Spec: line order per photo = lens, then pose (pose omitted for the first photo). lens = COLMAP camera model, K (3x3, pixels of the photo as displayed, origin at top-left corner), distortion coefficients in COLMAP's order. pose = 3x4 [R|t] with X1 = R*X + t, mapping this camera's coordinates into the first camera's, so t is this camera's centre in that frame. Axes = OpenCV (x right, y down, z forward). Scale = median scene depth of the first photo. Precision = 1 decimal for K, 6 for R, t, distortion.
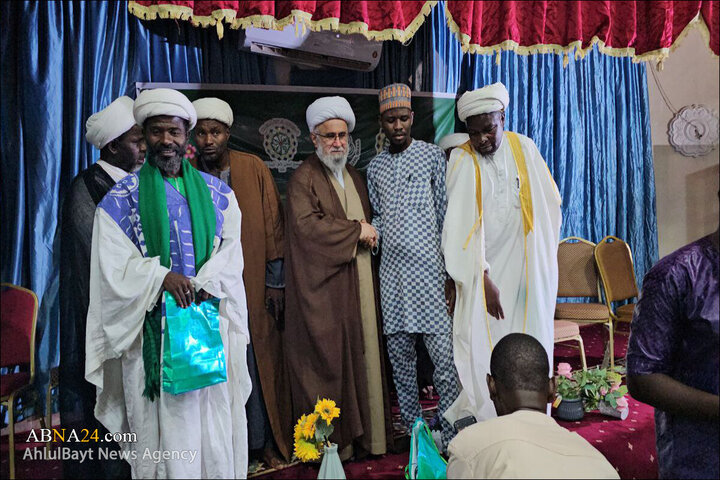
lens RADIAL K [[542.1, 0, 363.4], [0, 542.1, 238.4], [0, 0, 1]] dist [0.074438, -0.008763]
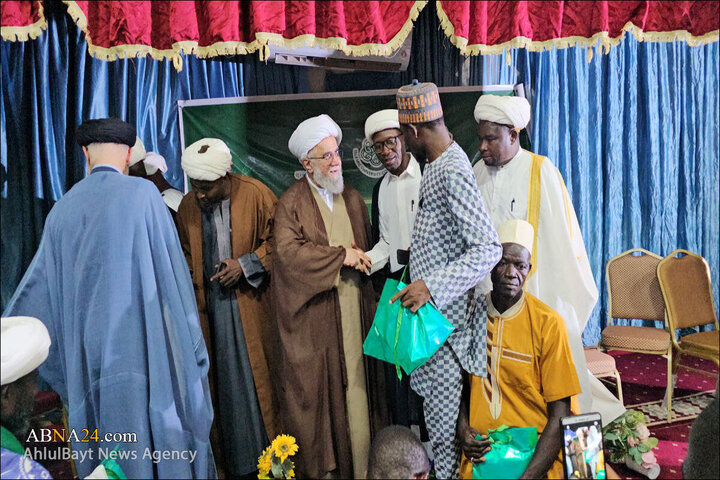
lens RADIAL K [[542.1, 0, 365.5], [0, 542.1, 250.2], [0, 0, 1]] dist [0.074438, -0.008763]
pose [[0.968343, 0.010949, -0.249385, 0.260941], [0.006097, 0.997702, 0.067477, -0.088112], [0.249550, -0.066861, 0.966051, 0.080278]]
